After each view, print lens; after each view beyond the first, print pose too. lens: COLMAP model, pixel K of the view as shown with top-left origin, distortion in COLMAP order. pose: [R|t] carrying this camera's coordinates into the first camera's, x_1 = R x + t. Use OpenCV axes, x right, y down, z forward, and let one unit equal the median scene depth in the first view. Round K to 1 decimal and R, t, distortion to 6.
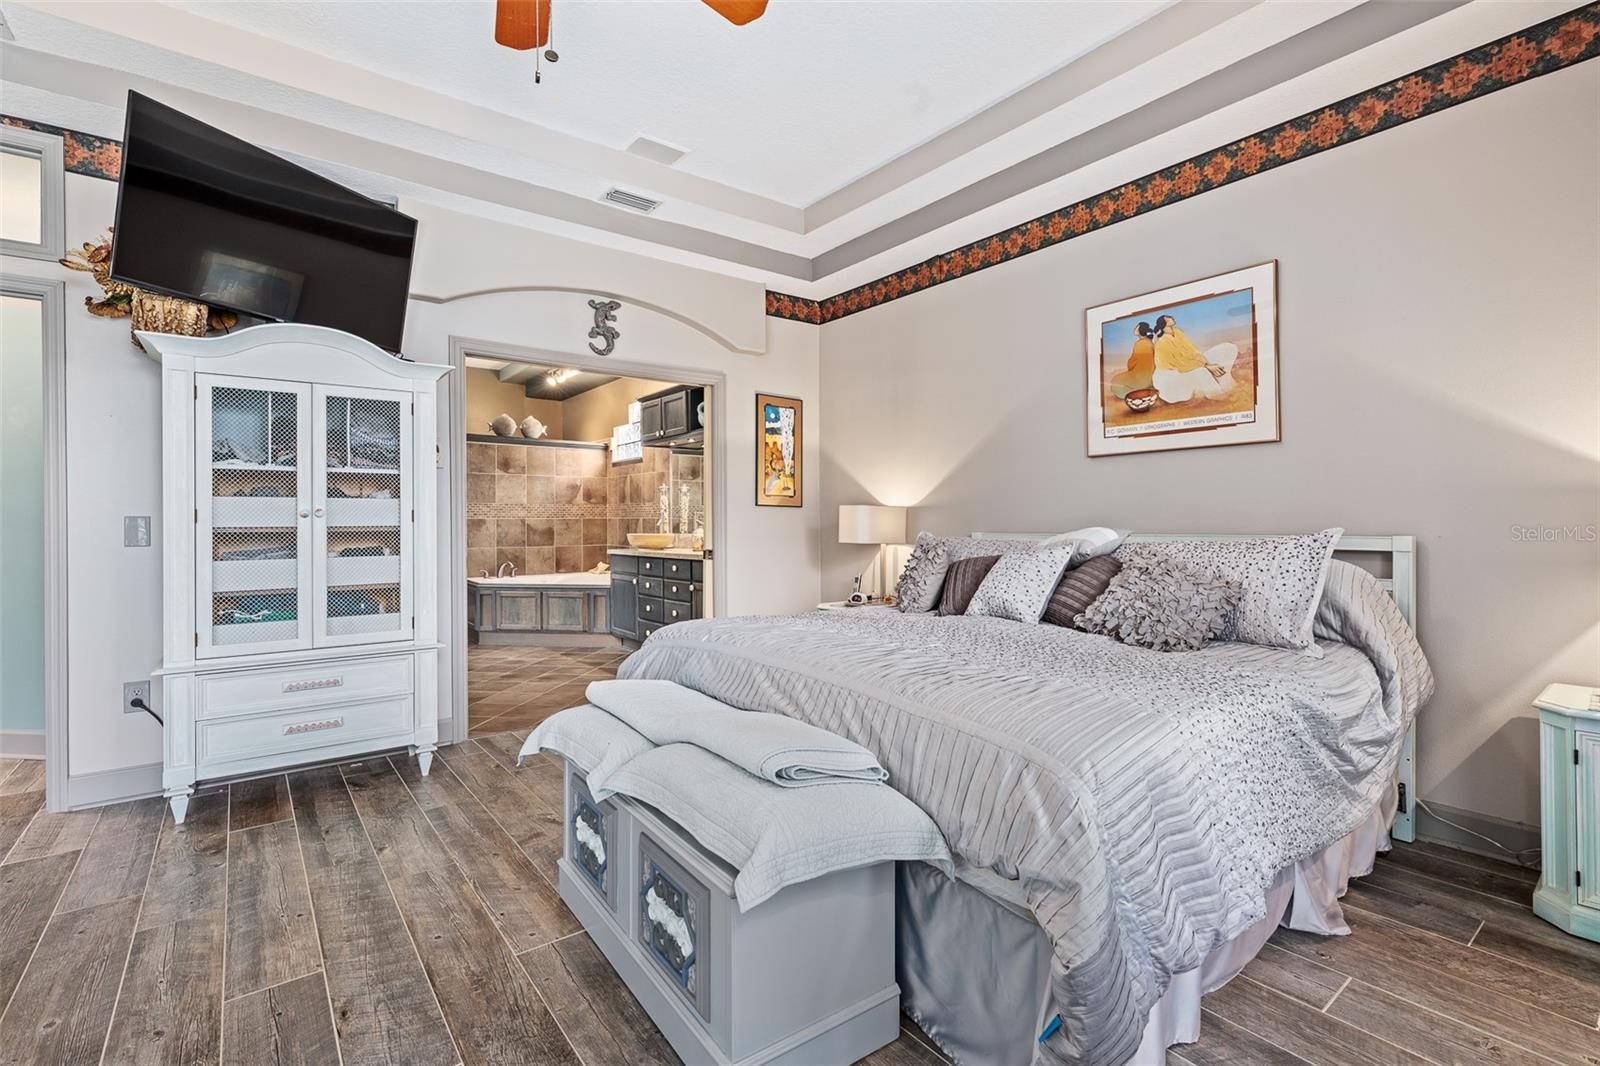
lens RADIAL K [[731.8, 0, 799.3], [0, 731.8, 520.9], [0, 0, 1]] dist [0.000082, 0.000463]
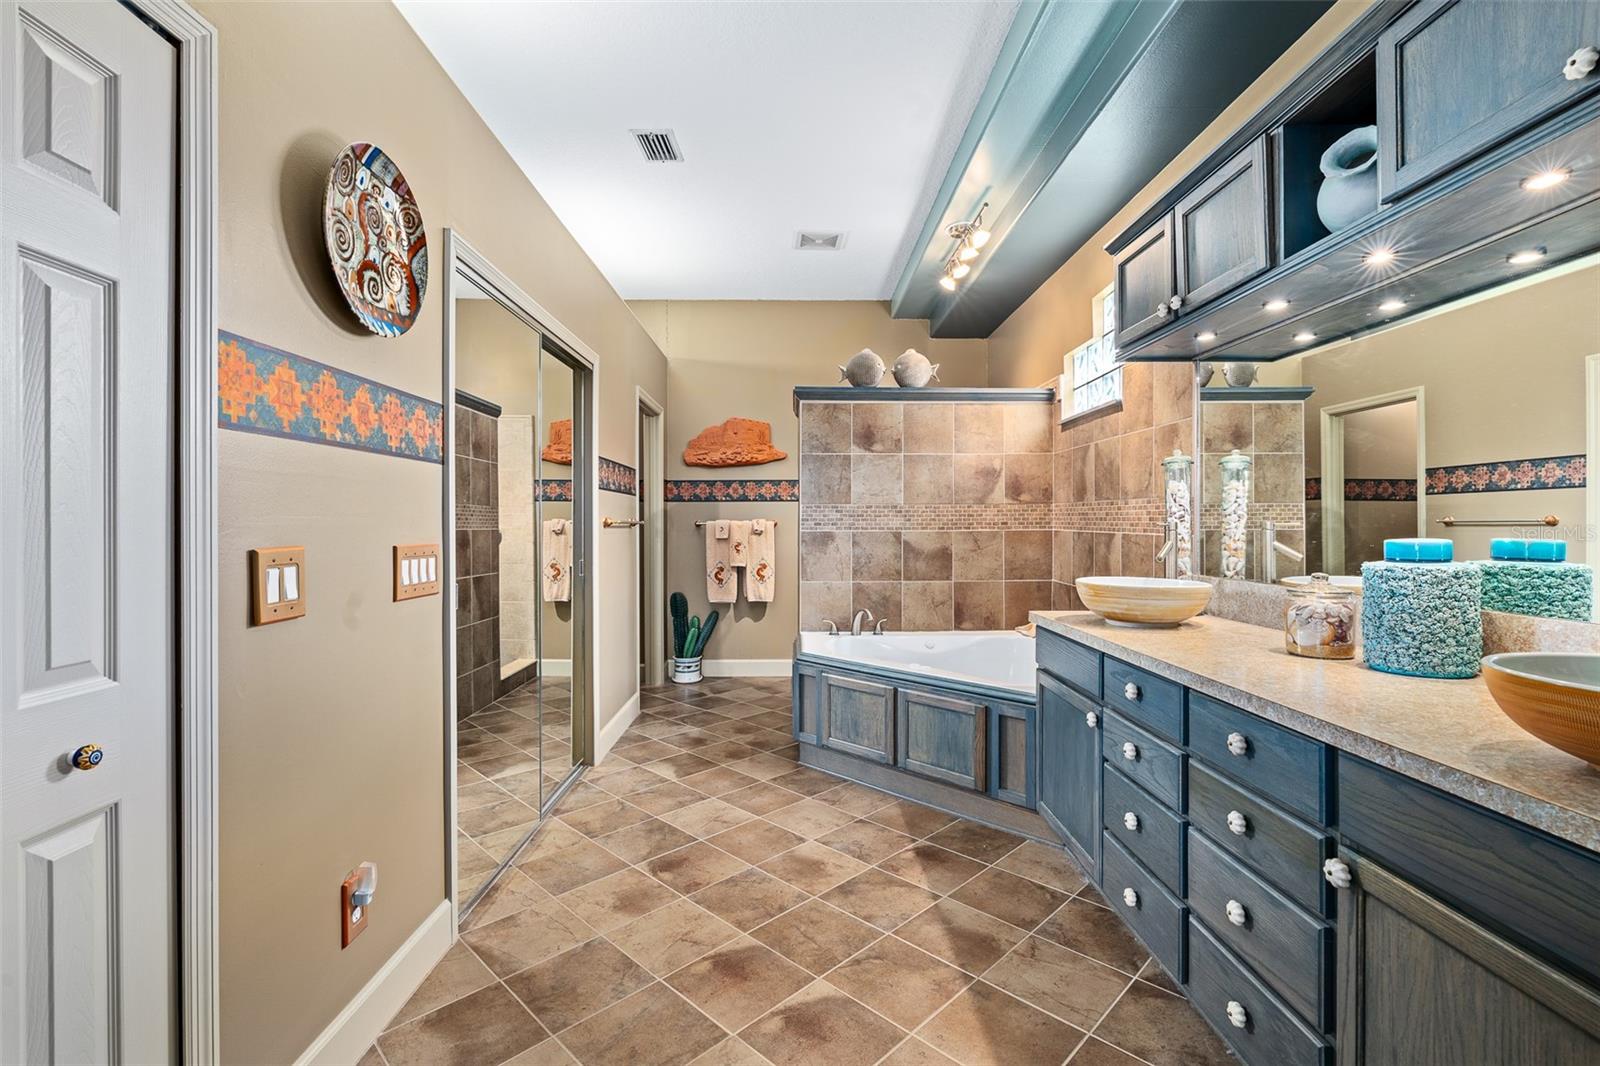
lens RADIAL K [[717.3, 0, 801.2], [0, 717.3, 527.4], [0, 0, 1]] dist [-0.005883, 0.001577]
pose [[0.799487, 0.006513, -0.600649, -0.186314], [-0.000178, 0.999944, 0.010606, -0.021603], [0.600684, -0.008372, 0.799443, 0.921780]]
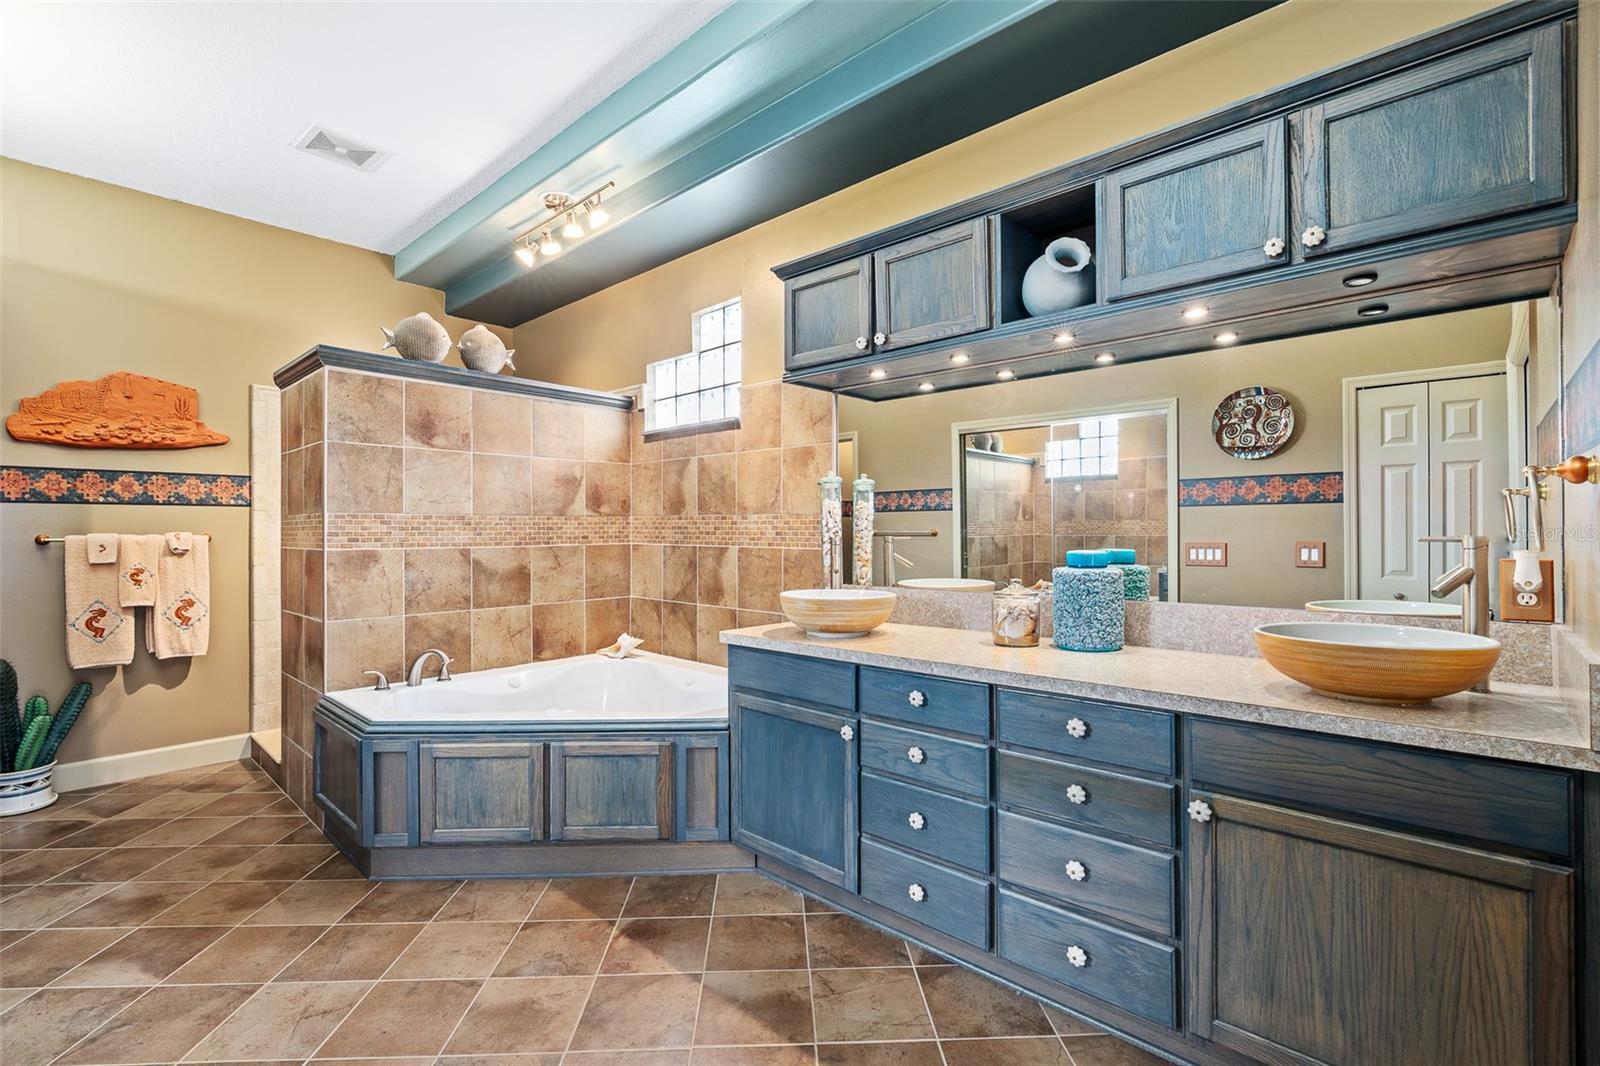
lens RADIAL K [[719.8, 0, 800.4], [0, 719.8, 530.1], [0, 0, 1]] dist [-0.005398, 0.001907]
pose [[0.985392, 0.000588, 0.170299, -0.446998], [-0.000762, 0.999999, 0.000958, -0.026650], [-0.170298, -0.001074, 0.985392, 0.944287]]
